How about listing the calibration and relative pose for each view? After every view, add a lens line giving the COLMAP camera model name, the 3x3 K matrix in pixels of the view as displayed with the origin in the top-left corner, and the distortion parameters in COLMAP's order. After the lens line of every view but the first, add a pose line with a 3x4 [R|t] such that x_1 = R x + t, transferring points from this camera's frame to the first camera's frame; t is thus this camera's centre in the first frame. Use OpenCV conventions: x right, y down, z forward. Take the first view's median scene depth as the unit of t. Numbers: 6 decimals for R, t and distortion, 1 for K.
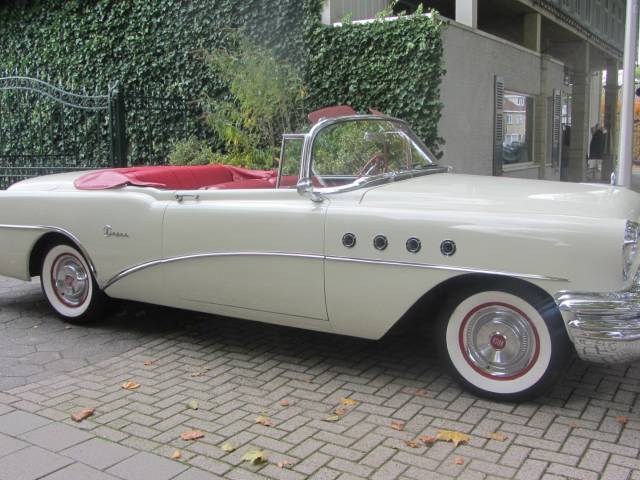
lens RADIAL K [[704.0, 0, 318.8], [0, 704.0, 238.2], [0, 0, 1]] dist [-0.038730, 0.000000]
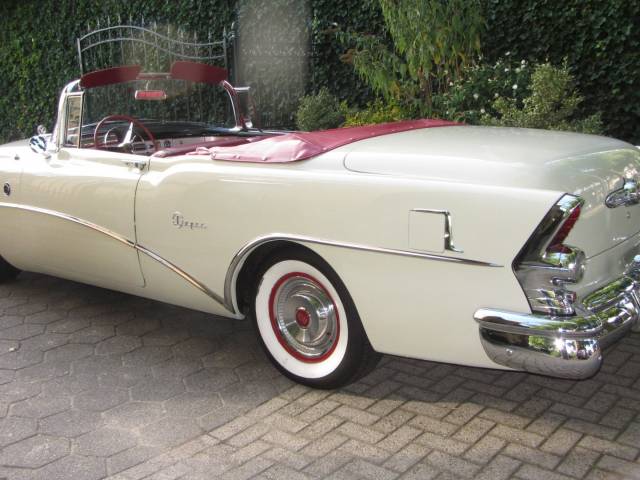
lens RADIAL K [[704.0, 0, 319.4], [0, 704.0, 237.0], [0, 0, 1]] dist [-0.038730, 0.000000]
pose [[0.987141, -0.002698, -0.159832, -0.045405], [0.011918, 0.998317, 0.056757, -0.014715], [0.159410, -0.057932, 0.985511, 0.149568]]
